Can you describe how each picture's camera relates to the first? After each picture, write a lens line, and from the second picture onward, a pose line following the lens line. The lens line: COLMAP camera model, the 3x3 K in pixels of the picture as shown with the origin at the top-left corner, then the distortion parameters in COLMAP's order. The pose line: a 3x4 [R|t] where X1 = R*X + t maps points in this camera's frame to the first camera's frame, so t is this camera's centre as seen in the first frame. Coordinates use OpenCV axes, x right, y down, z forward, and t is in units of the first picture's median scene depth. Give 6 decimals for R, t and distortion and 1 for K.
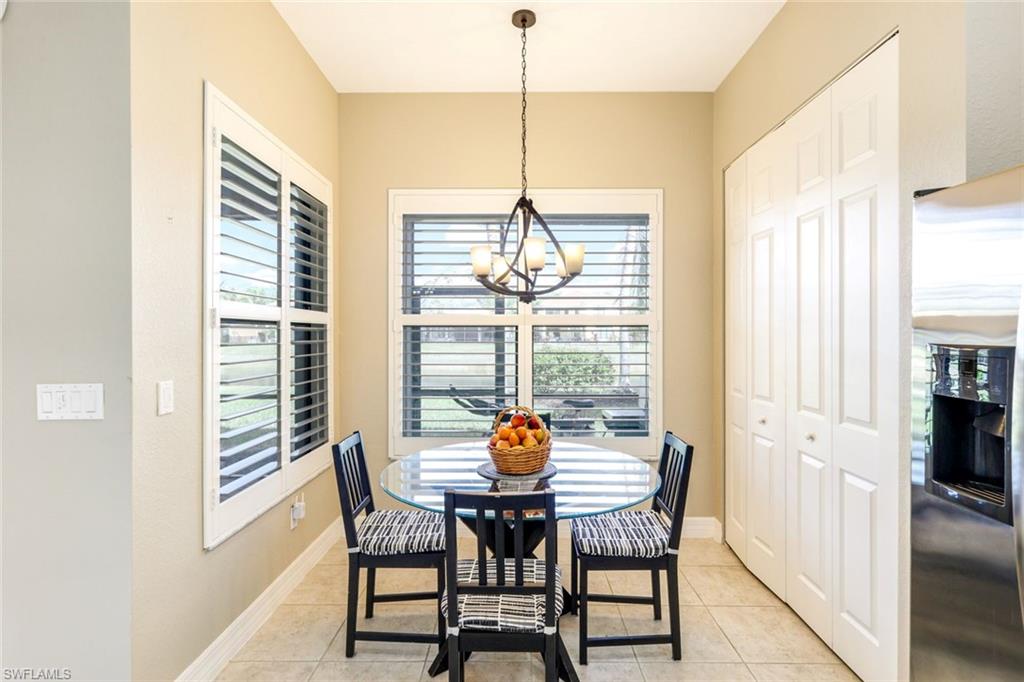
lens RADIAL K [[448.6, 0, 512.0], [0, 448.6, 335.8], [0, 0, 1]] dist [0.003602, 0.000524]
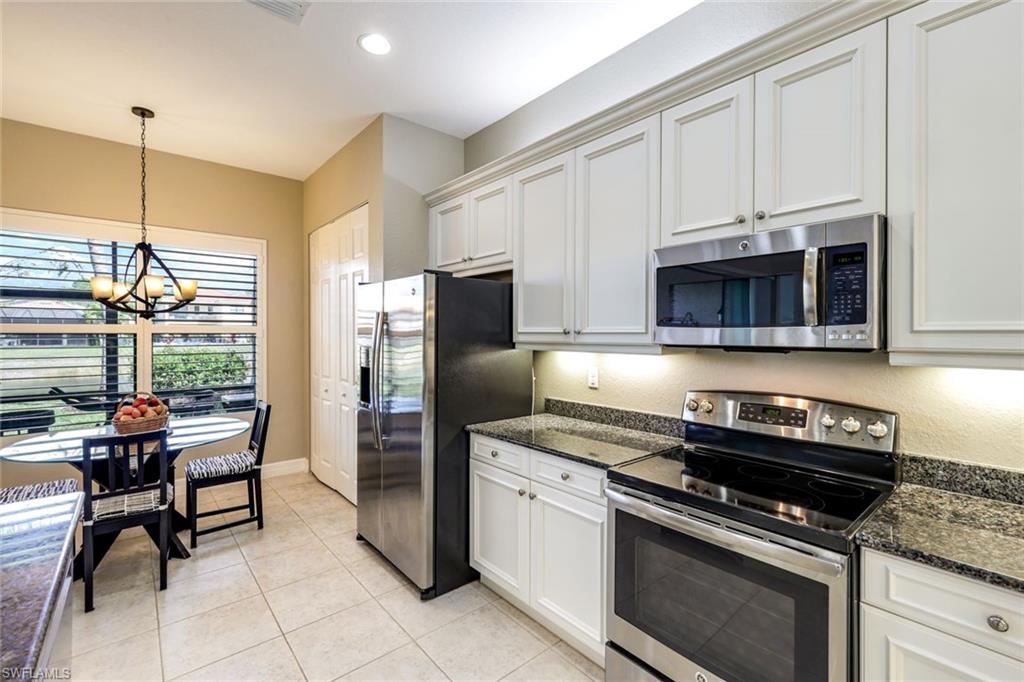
lens RADIAL K [[448.6, 0, 520.0], [0, 448.6, 335.1], [0, 0, 1]] dist [0.003602, 0.000524]
pose [[0.742404, -0.002493, 0.669948, -0.042949], [-0.000539, 0.999991, 0.004318, -0.031274], [-0.669952, -0.003567, 0.742396, -0.825123]]
